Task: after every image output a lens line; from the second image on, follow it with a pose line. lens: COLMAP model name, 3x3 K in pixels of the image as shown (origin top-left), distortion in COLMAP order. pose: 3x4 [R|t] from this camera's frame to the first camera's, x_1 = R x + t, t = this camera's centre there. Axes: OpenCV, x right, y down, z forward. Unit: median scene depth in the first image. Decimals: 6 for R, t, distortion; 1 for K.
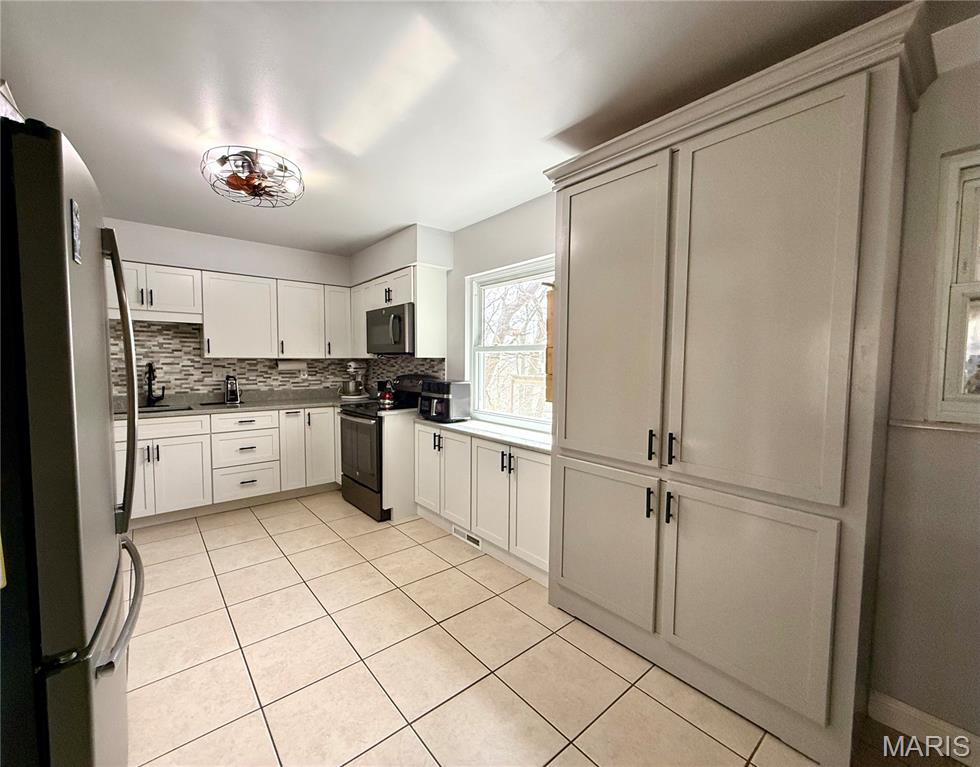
lens RADIAL K [[407.1, 0, 464.2], [0, 407.1, 383.1], [0, 0, 1]] dist [0.000890, 0.000068]
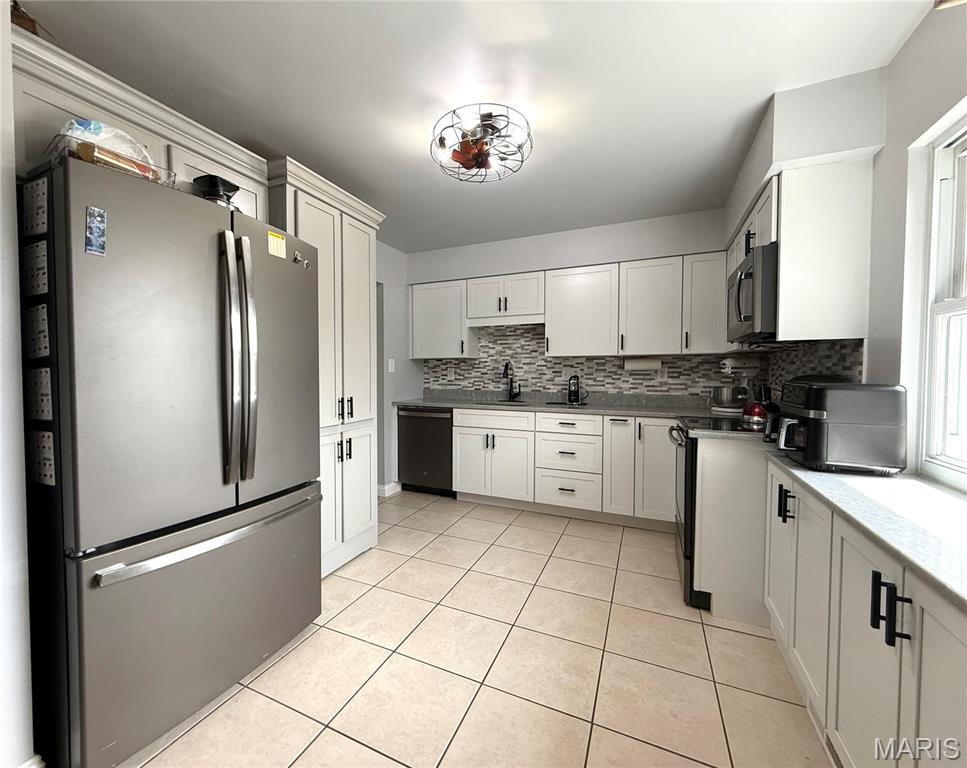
lens RADIAL K [[407.8, 0, 455.2], [0, 407.8, 383.7], [0, 0, 1]] dist [0.000437, -0.000200]
pose [[0.437694, 0.022360, -0.898846, 0.172150], [-0.048082, 0.998842, 0.001434, 0.013978], [0.897838, 0.042591, 0.438262, 0.347023]]
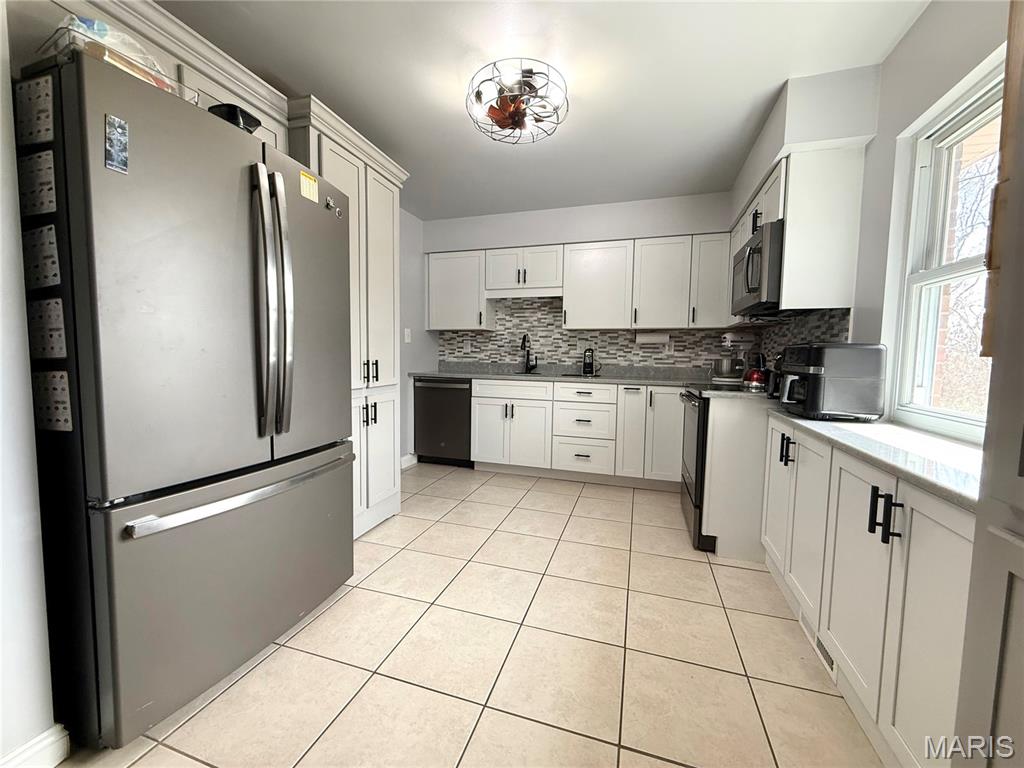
lens RADIAL K [[407.8, 0, 512.0], [0, 407.8, 384.0], [0, 0, 1]] dist [0.000149, -0.000093]
pose [[0.556544, 0.061842, -0.828513, 0.157861], [-0.058232, 0.997677, 0.035352, 0.047021], [0.828775, 0.028570, 0.558853, 0.305608]]
